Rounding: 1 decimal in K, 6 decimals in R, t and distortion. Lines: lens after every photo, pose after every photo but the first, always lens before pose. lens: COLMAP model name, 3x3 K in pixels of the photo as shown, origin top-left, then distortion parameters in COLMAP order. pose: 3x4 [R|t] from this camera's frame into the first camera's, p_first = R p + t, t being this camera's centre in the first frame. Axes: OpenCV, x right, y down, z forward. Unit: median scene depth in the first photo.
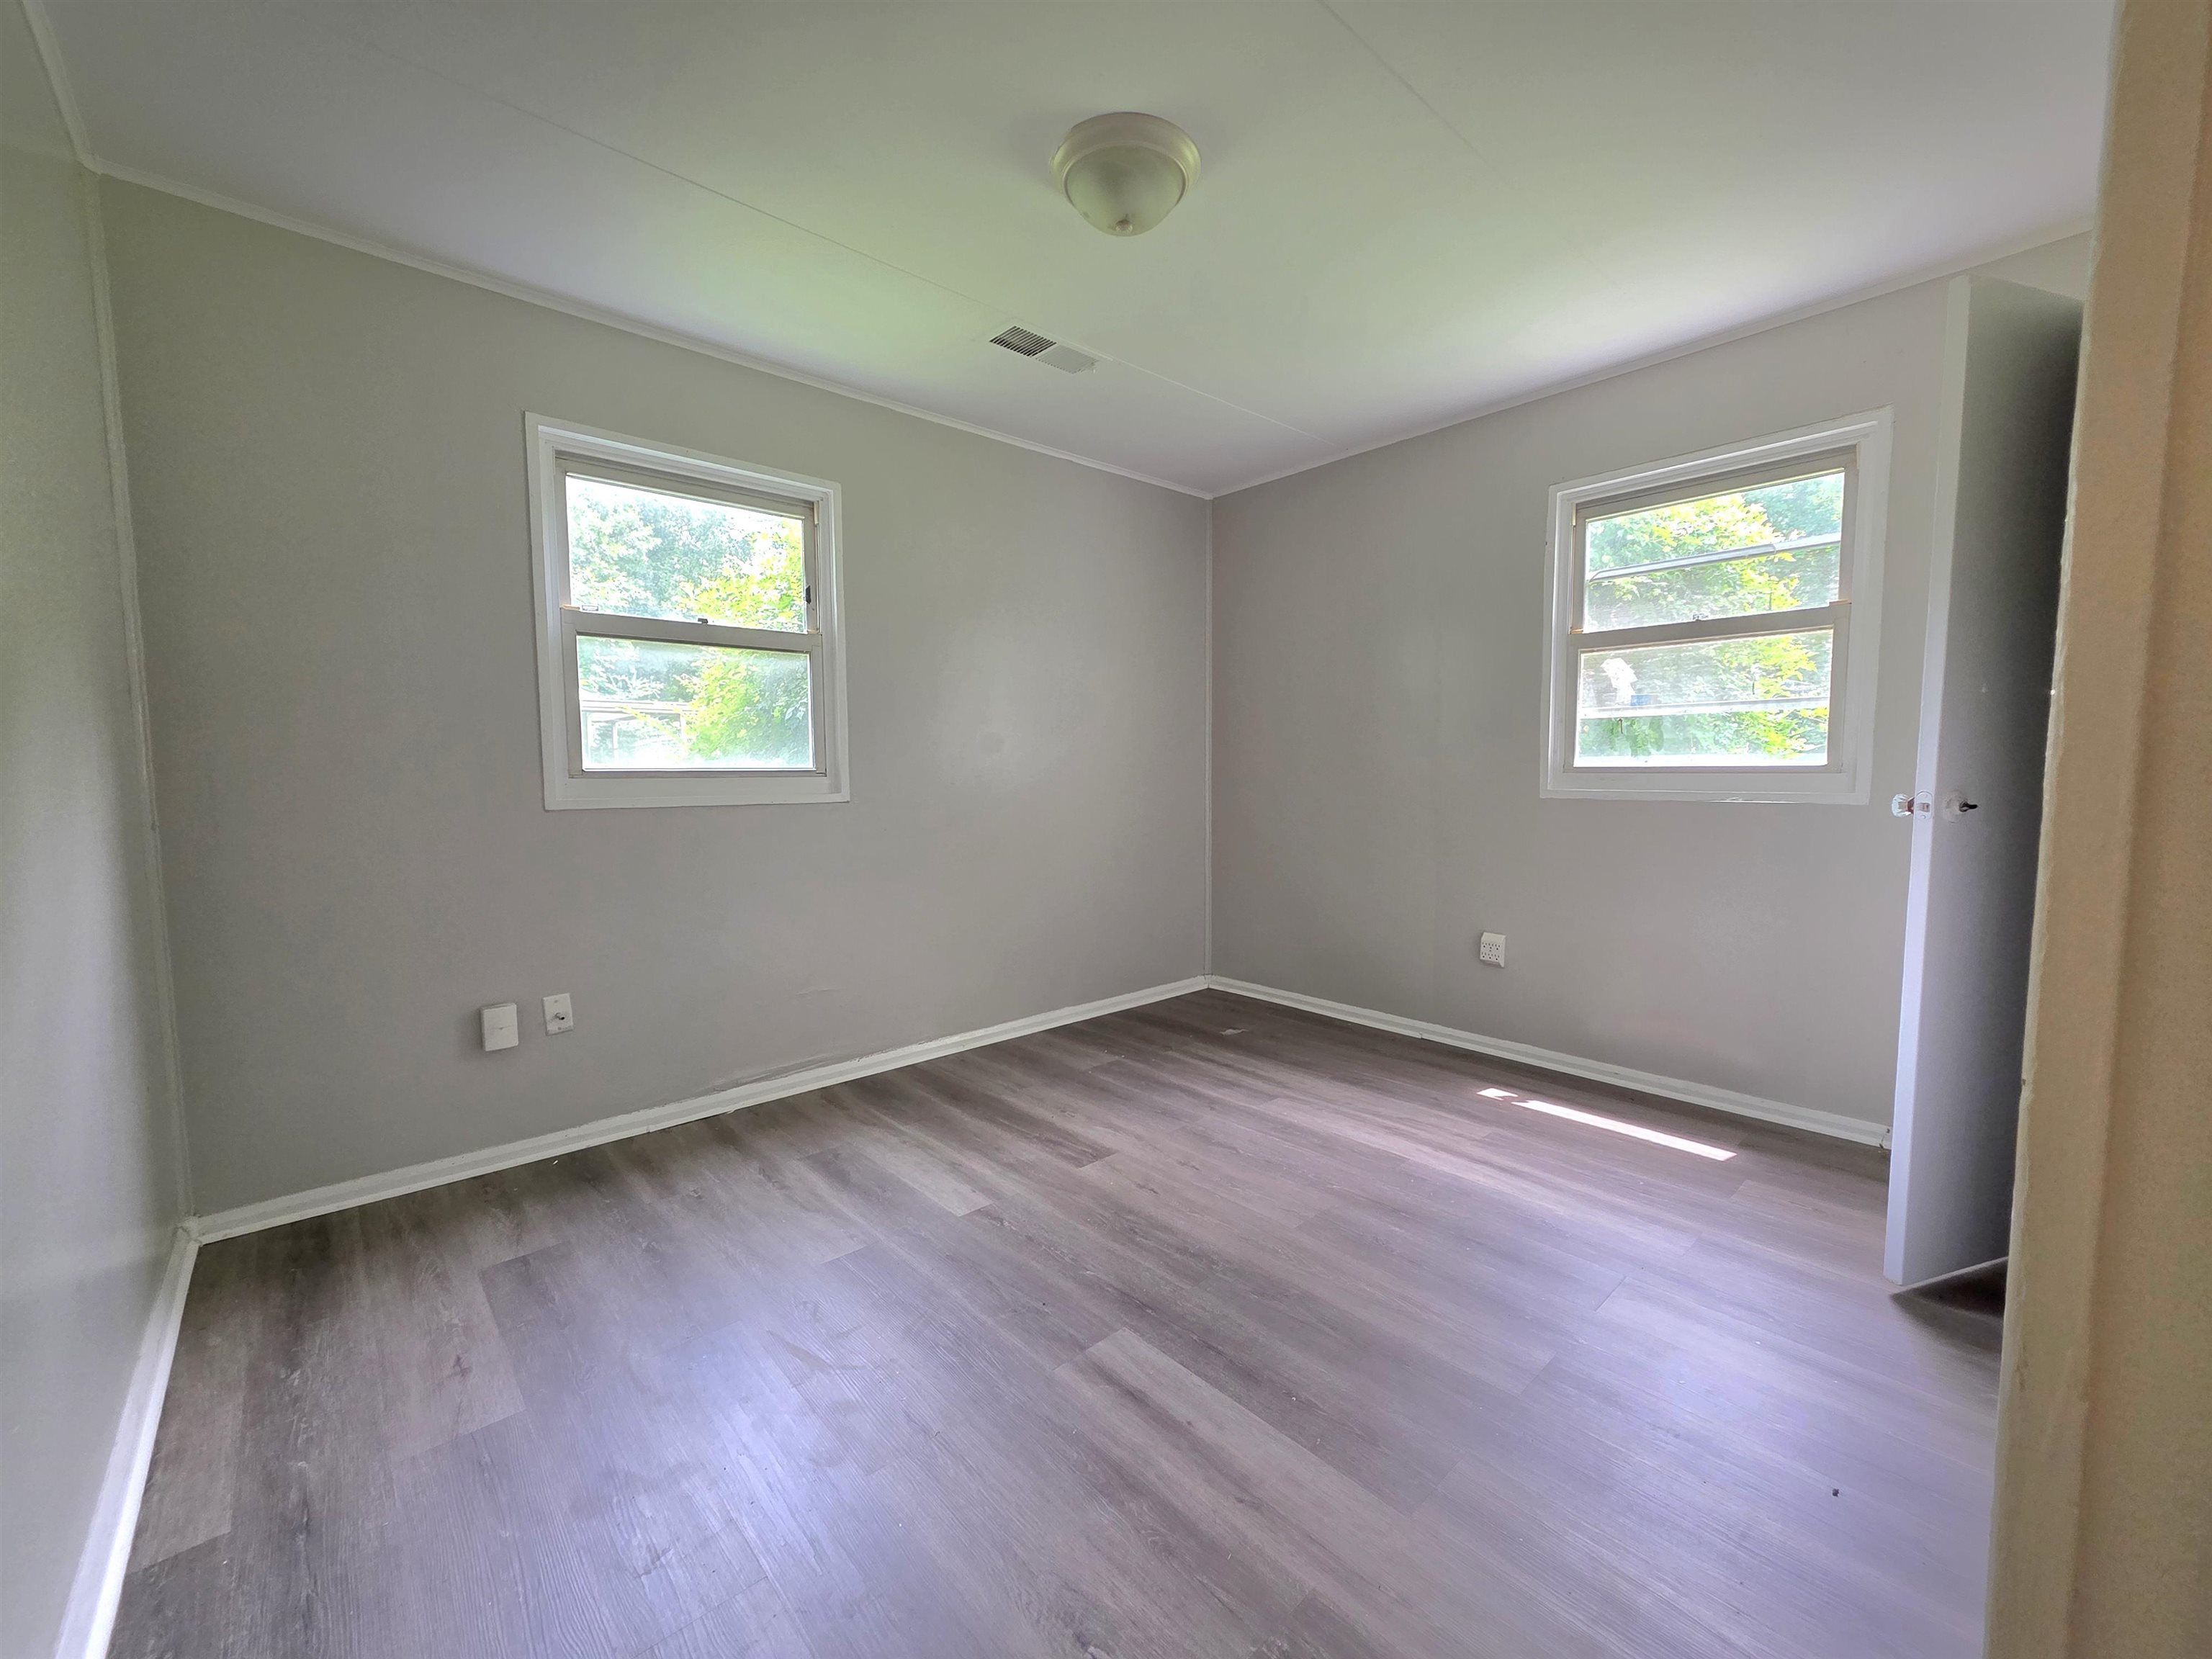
lens RADIAL K [[881.4, 0, 1111.0], [0, 881.4, 835.6], [0, 0, 1]] dist [-0.000940, -0.000064]
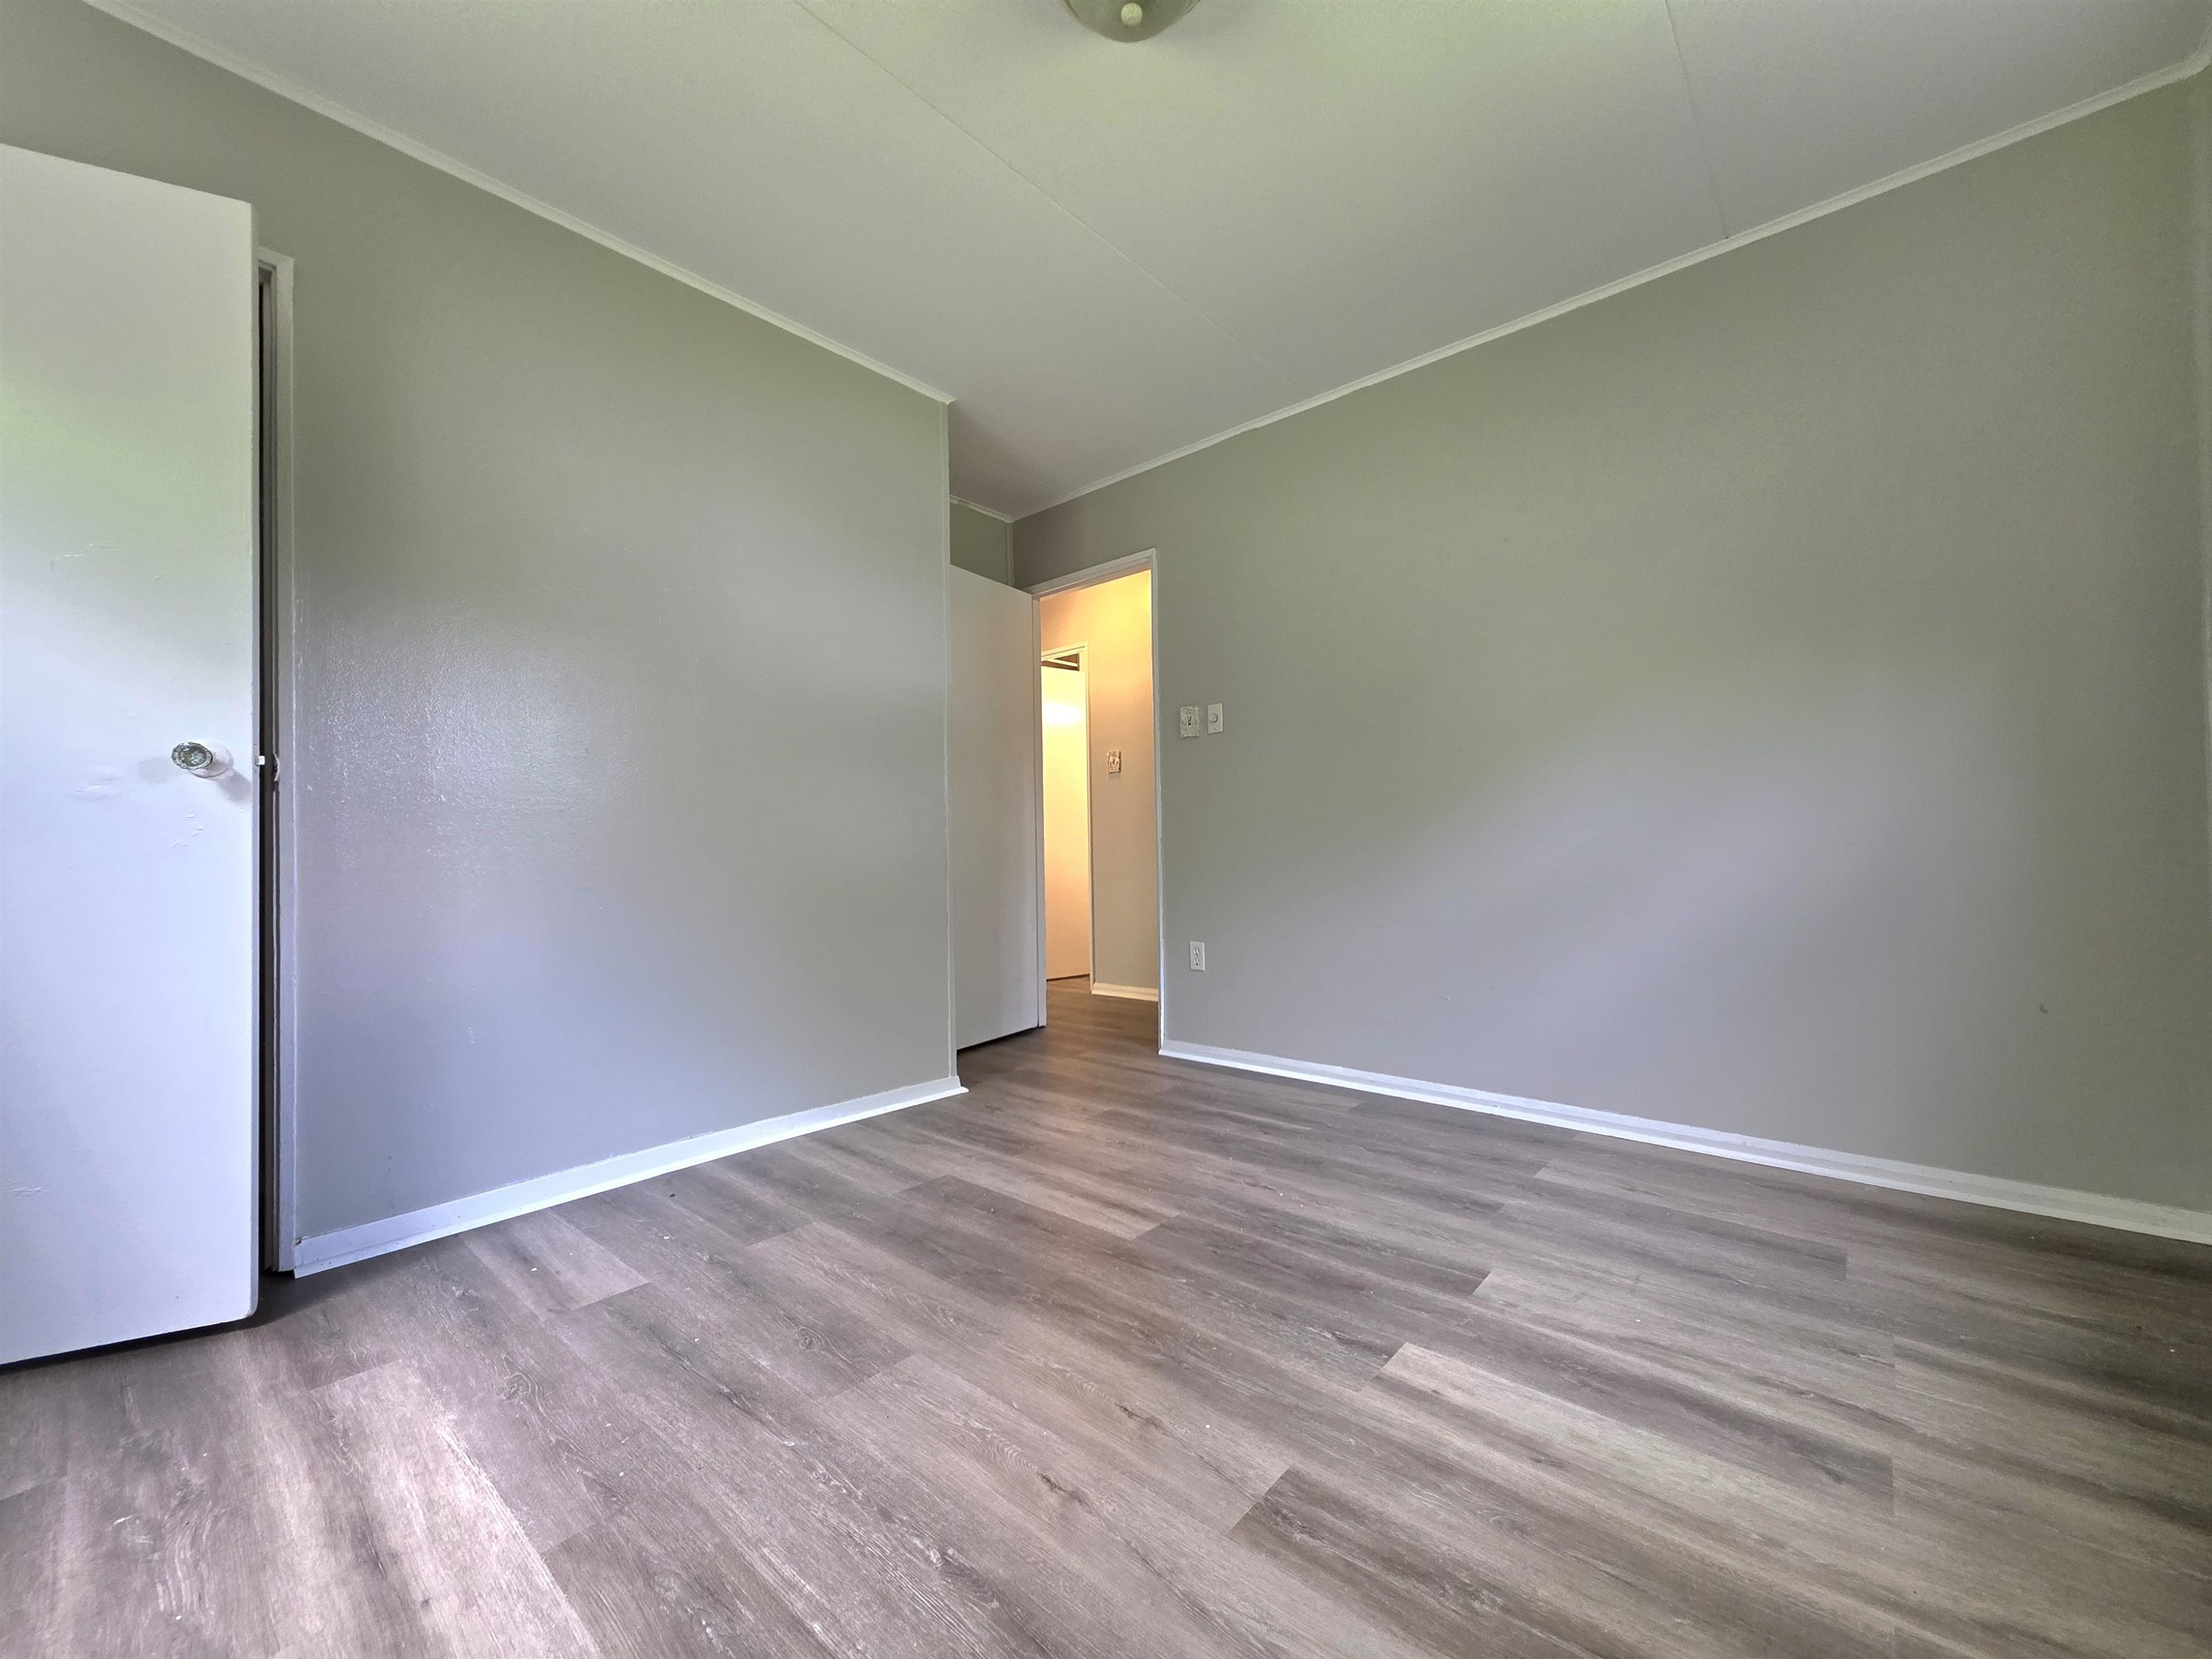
lens RADIAL K [[881.4, 0, 1099.0], [0, 881.4, 847.3], [0, 0, 1]] dist [-0.000940, -0.000064]
pose [[-0.994012, 0.019580, -0.107498, 0.127221], [0.011264, 0.996934, 0.077427, -0.000403], [0.108684, 0.075753, -0.991186, 1.617350]]
